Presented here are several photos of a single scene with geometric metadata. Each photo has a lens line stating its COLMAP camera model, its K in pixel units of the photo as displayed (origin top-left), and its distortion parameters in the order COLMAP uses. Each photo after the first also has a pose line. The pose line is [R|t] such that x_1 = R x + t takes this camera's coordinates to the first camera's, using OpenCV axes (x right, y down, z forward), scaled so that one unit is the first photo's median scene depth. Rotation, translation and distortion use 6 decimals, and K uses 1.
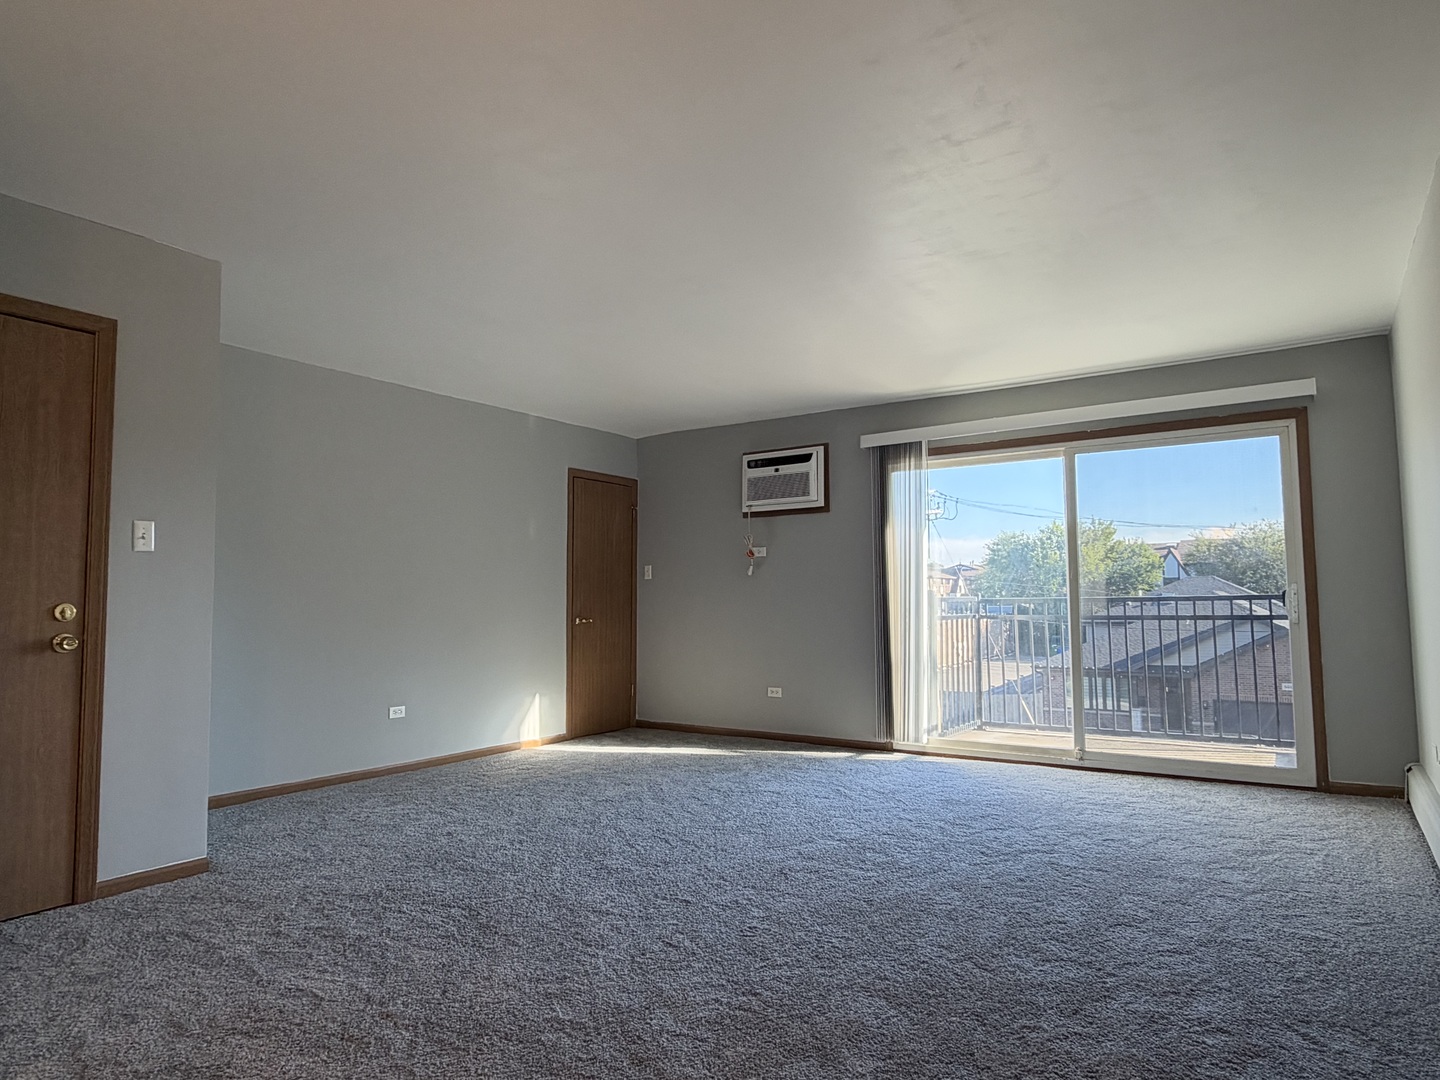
lens RADIAL K [[888.7, 0, 721.2], [0, 888.7, 538.4], [0, 0, 1]] dist [-0.000695, -0.000001]
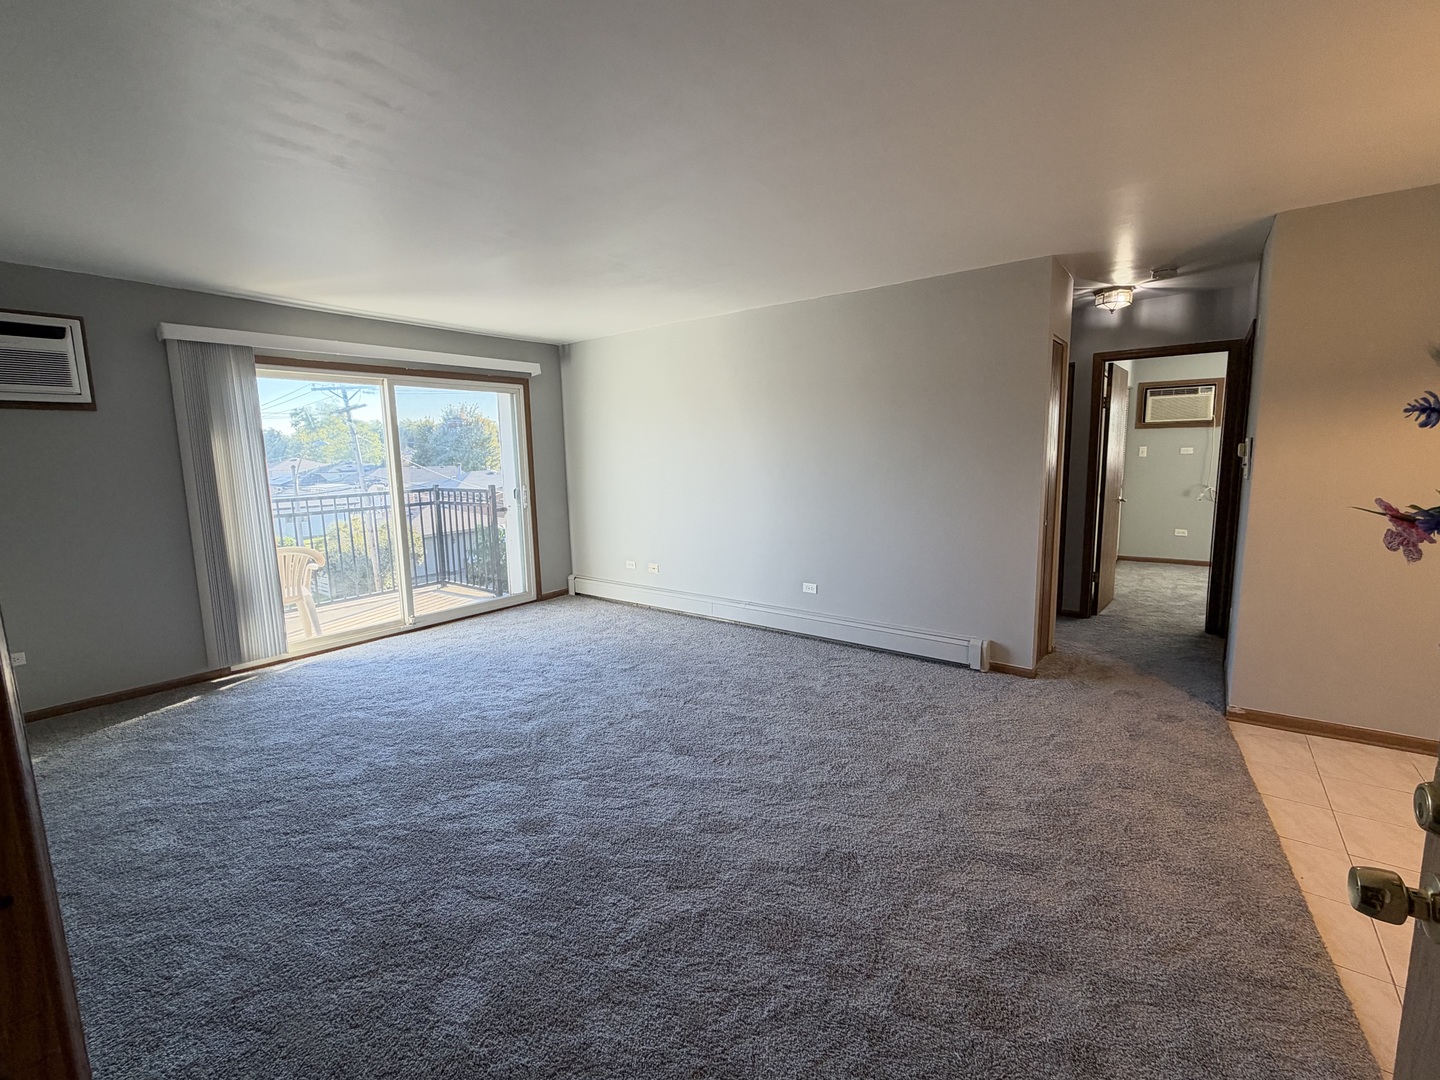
lens RADIAL K [[638.6, 0, 720.7], [0, 638.6, 542.8], [0, 0, 1]] dist [-0.002100, -0.000245]
pose [[0.062215, -0.130484, 0.989497, -0.412291], [-0.051295, 0.989689, 0.133734, -0.017805], [-0.996744, -0.059076, 0.054880, 0.419995]]
